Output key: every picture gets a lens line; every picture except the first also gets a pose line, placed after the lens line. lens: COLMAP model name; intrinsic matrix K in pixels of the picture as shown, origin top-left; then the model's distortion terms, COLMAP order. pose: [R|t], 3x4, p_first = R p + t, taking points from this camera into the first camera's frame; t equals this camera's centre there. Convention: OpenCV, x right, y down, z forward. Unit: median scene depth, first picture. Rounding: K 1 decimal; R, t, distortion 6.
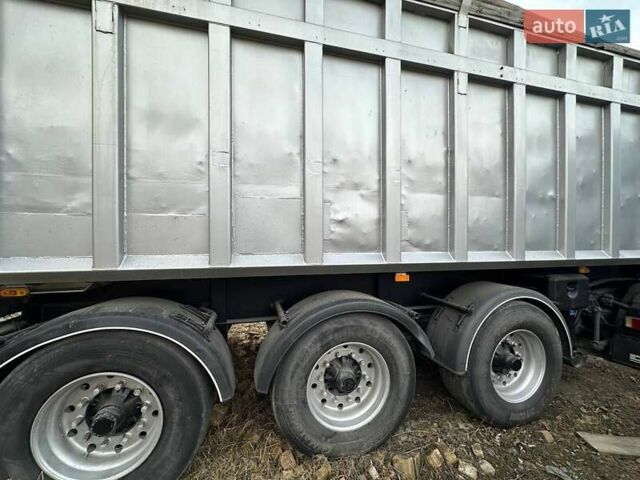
lens RADIAL K [[222.4, 0, 319.8], [0, 222.4, 206.7], [0, 0, 1]] dist [-0.001042, -0.001657]
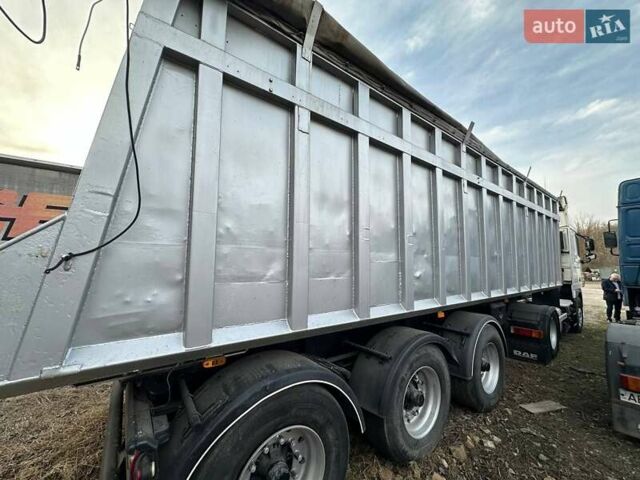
lens RADIAL K [[251.4, 0, 320.0], [0, 251.4, 240.0], [0, 0, 1]] dist [0.001686, 0.000164]
pose [[0.916132, 0.015649, 0.400572, -0.923854], [0.013504, 0.997466, -0.069853, -0.055823], [-0.400650, 0.069404, 0.913599, -0.177306]]
